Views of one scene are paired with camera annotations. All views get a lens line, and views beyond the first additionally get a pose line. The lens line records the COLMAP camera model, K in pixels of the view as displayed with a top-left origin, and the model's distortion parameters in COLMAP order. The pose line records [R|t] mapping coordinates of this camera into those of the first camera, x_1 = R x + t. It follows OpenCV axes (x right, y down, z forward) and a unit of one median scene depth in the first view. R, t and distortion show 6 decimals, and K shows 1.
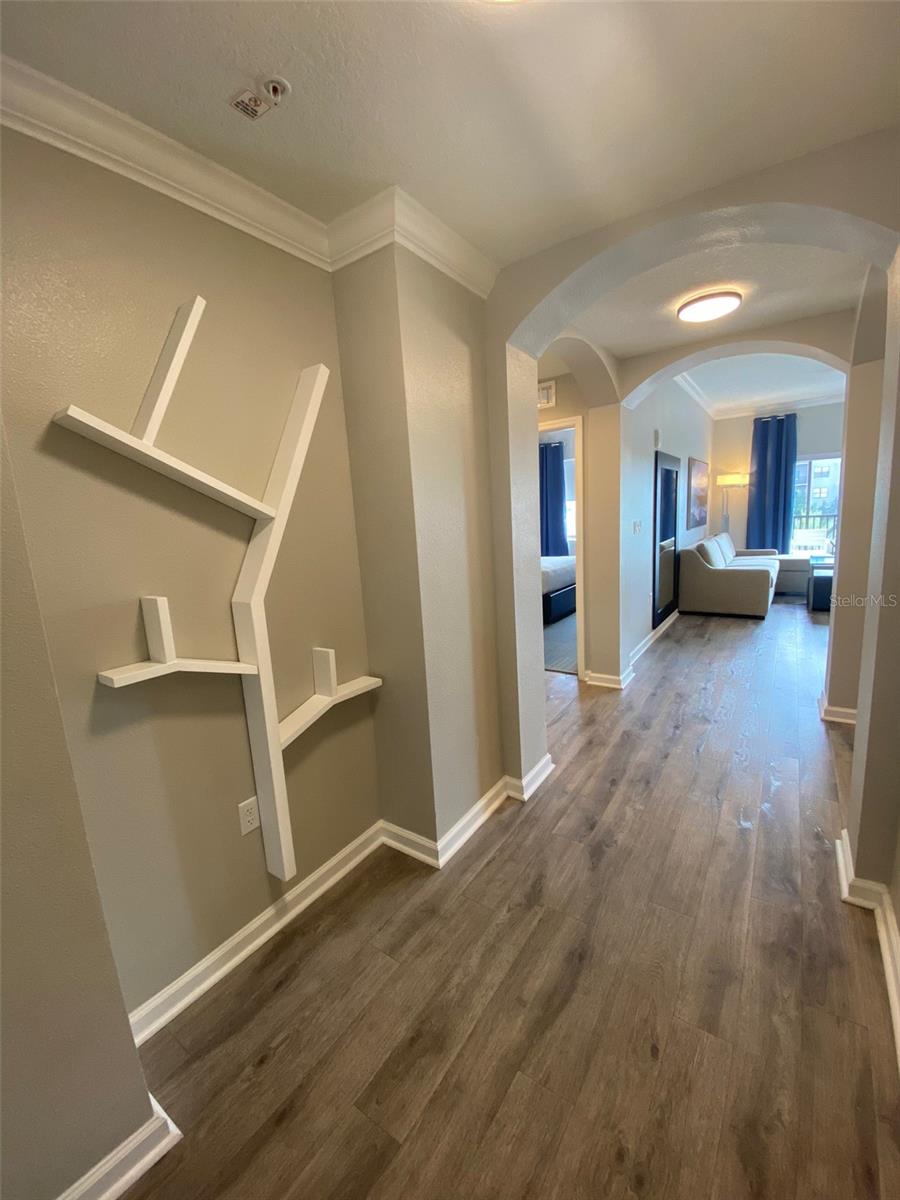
lens RADIAL K [[484.1, 0, 443.4], [0, 484.1, 593.4], [0, 0, 1]] dist [0.008932, -0.013991]
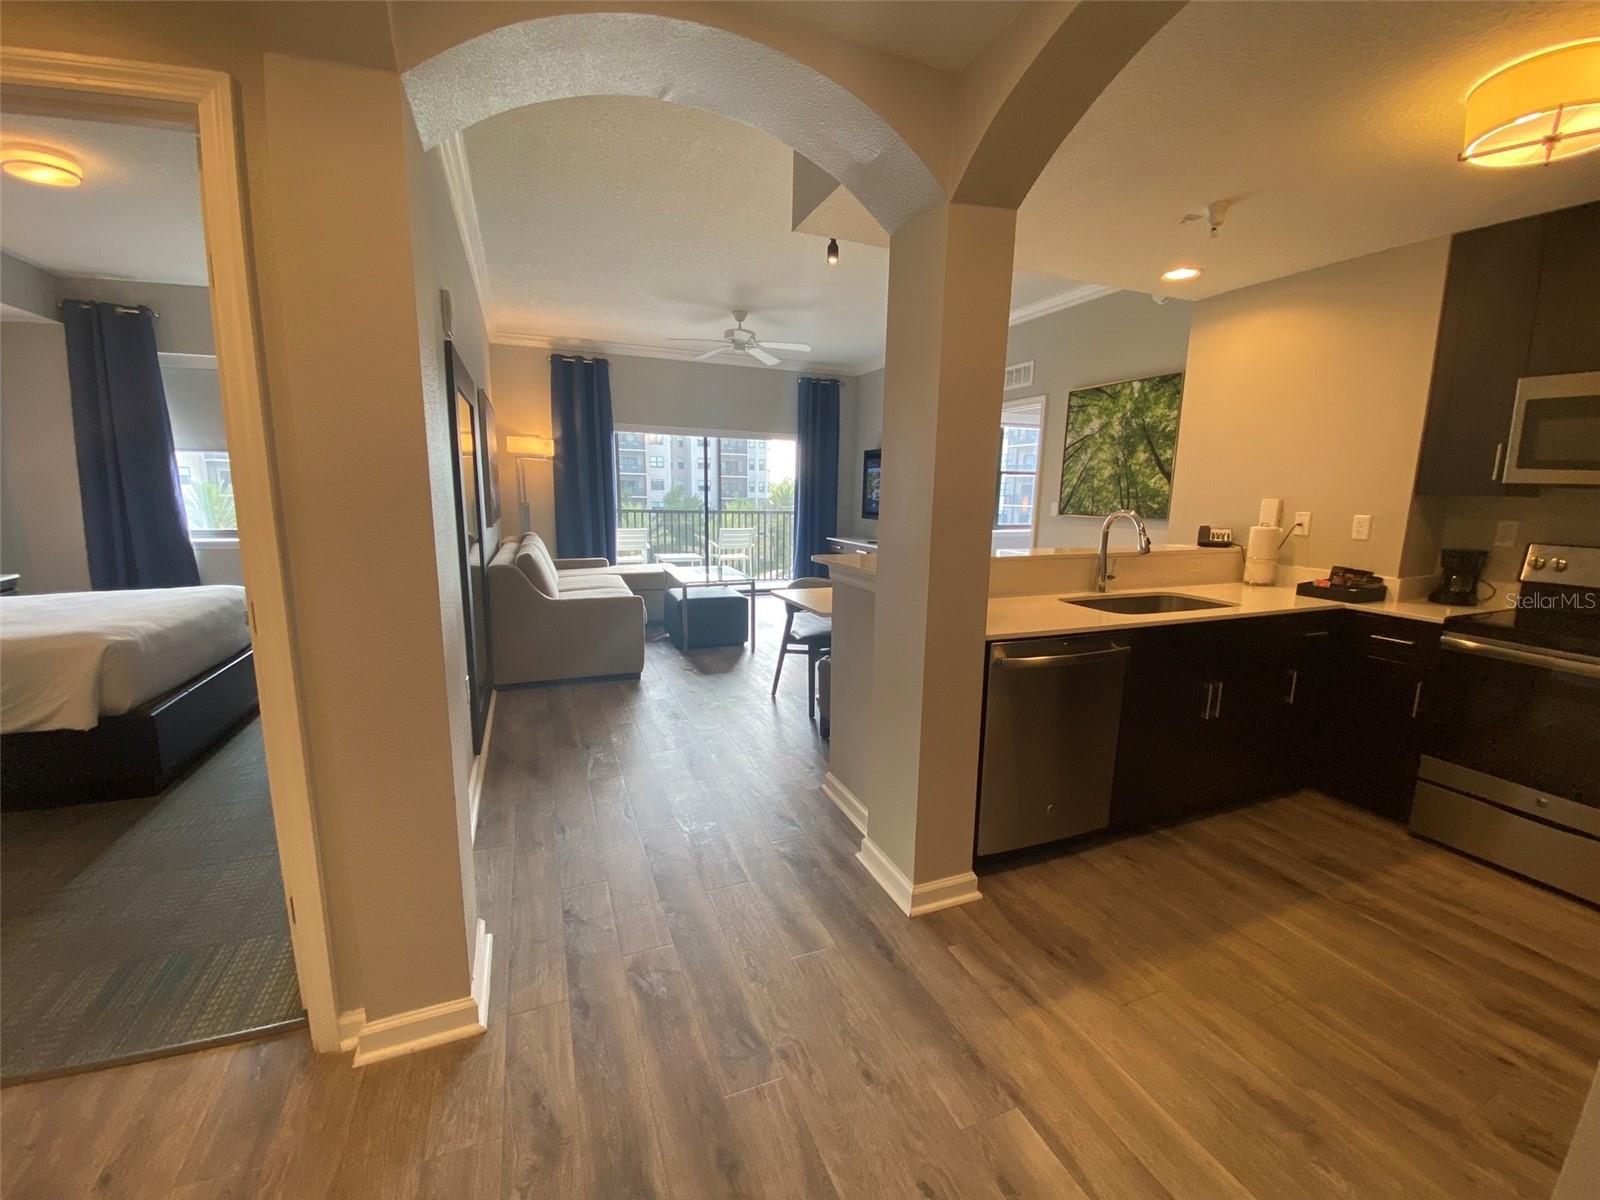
lens RADIAL K [[645.4, 0, 802.4], [0, 645.4, 602.8], [0, 0, 1]] dist [0.008932, -0.013991]
pose [[0.530632, -0.082030, 0.843624, 0.304161], [0.085859, 0.995388, 0.042782, -0.178996], [-0.843243, 0.049731, 0.535228, 1.222060]]
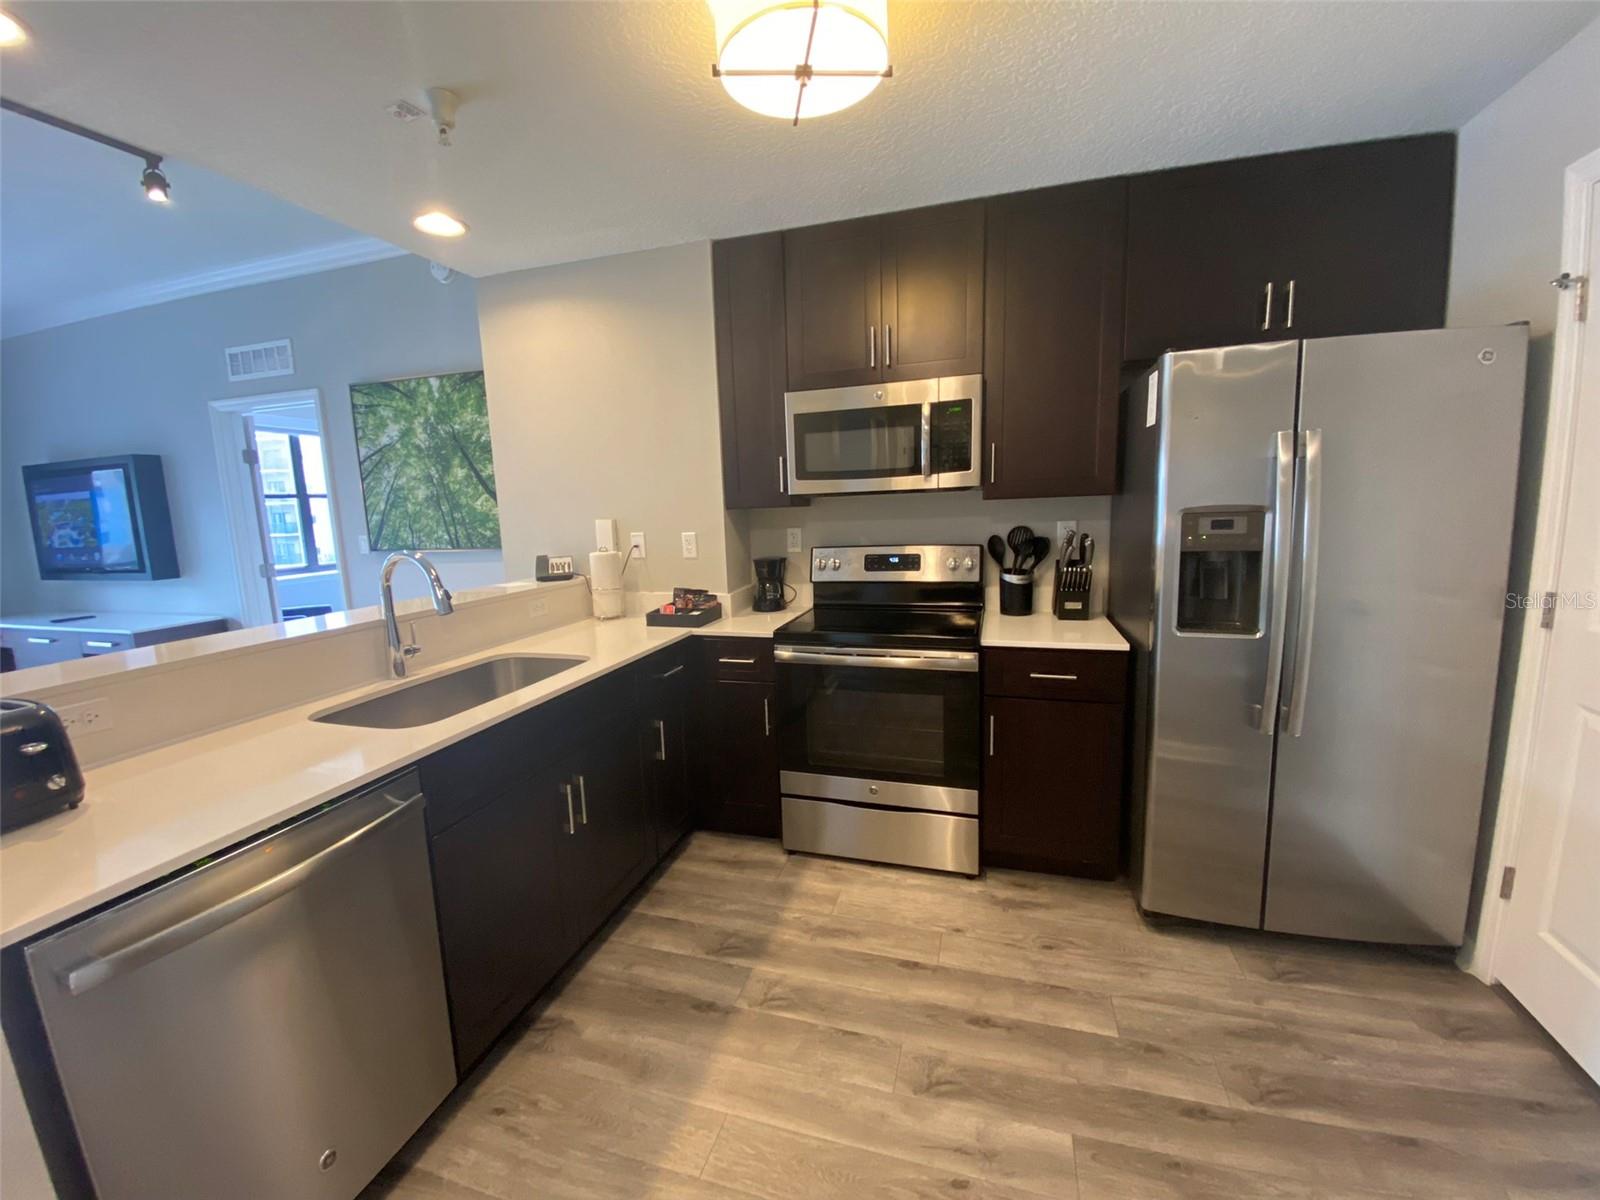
lens RADIAL K [[645.4, 0, 794.7], [0, 645.4, 598.9], [0, 0, 1]] dist [0.008932, -0.013991]
pose [[-0.309564, -0.071937, 0.948153, 0.926203], [0.195682, 0.970972, 0.137557, -0.218280], [-0.930526, 0.228119, -0.286502, 1.125220]]
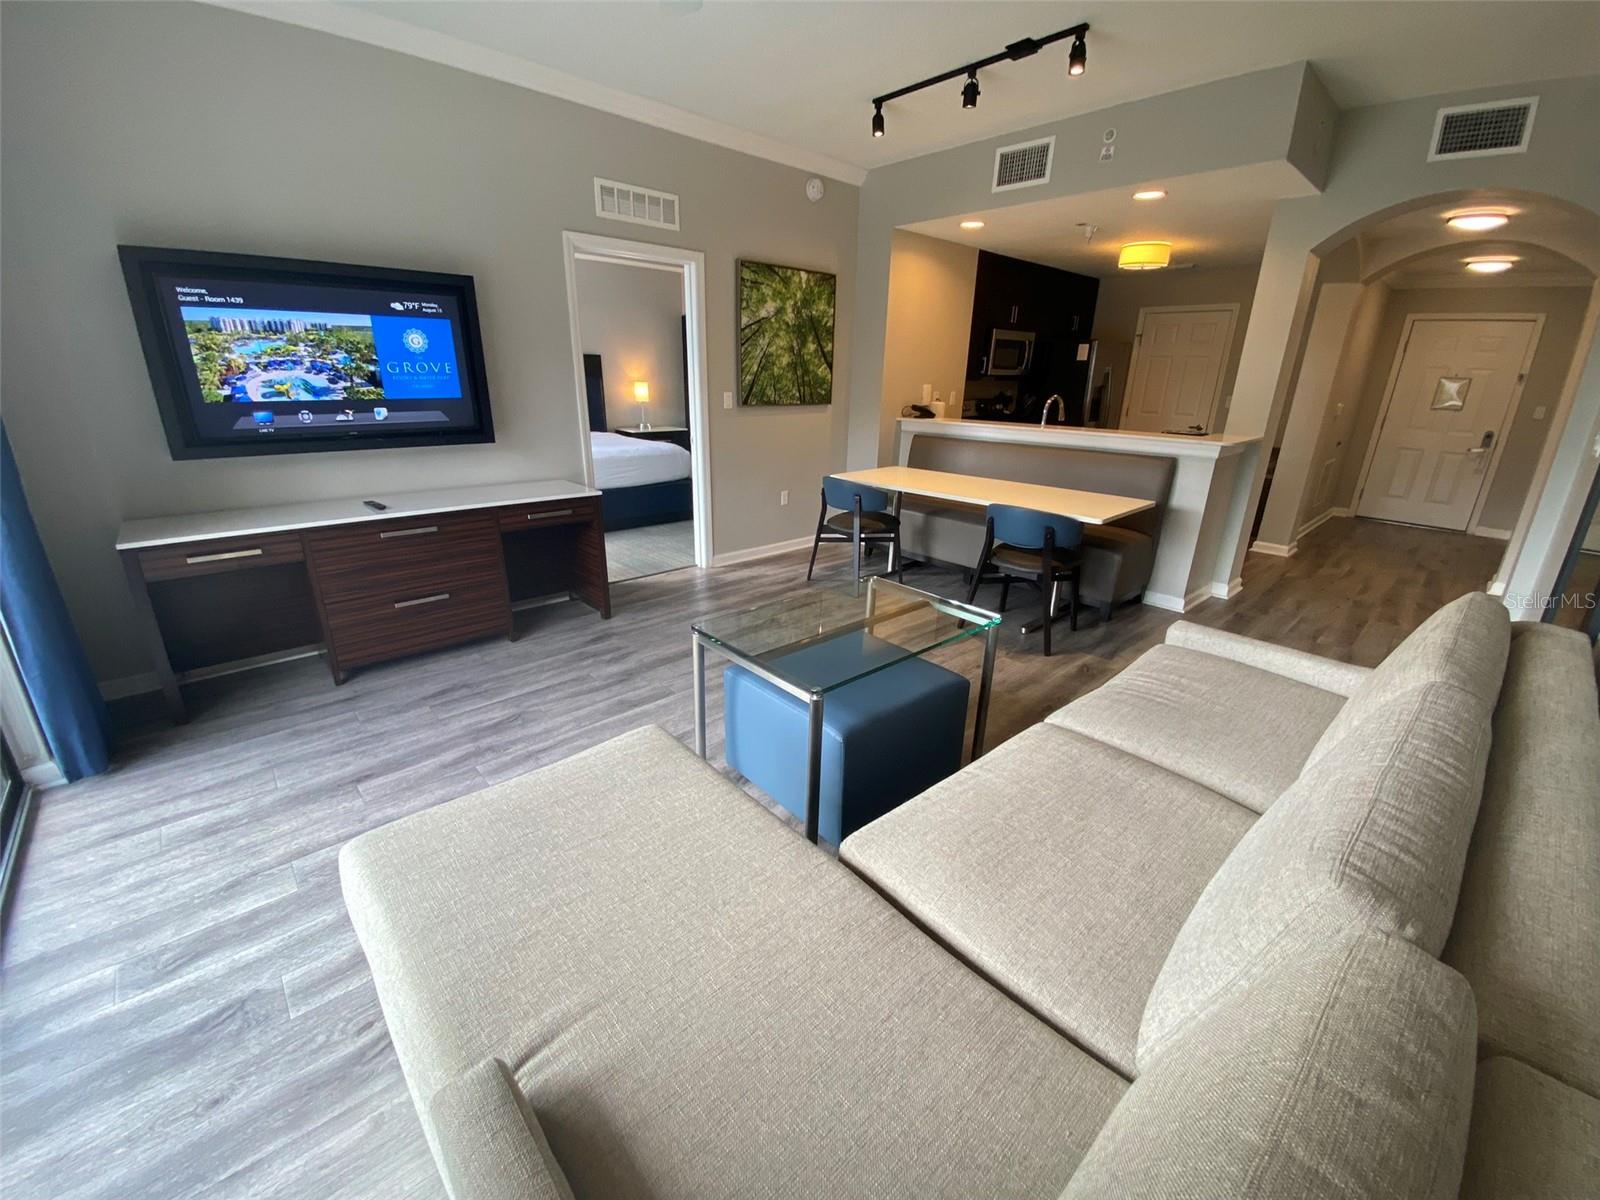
lens RADIAL K [[645.4, 0, 806.6], [0, 645.4, 605.8], [0, 0, 1]] dist [0.008932, -0.013991]
pose [[-0.979336, -0.030144, 0.199981, 2.571732], [0.067272, 0.883965, 0.462688, -0.826571], [-0.190724, 0.466580, -0.863671, 4.366312]]
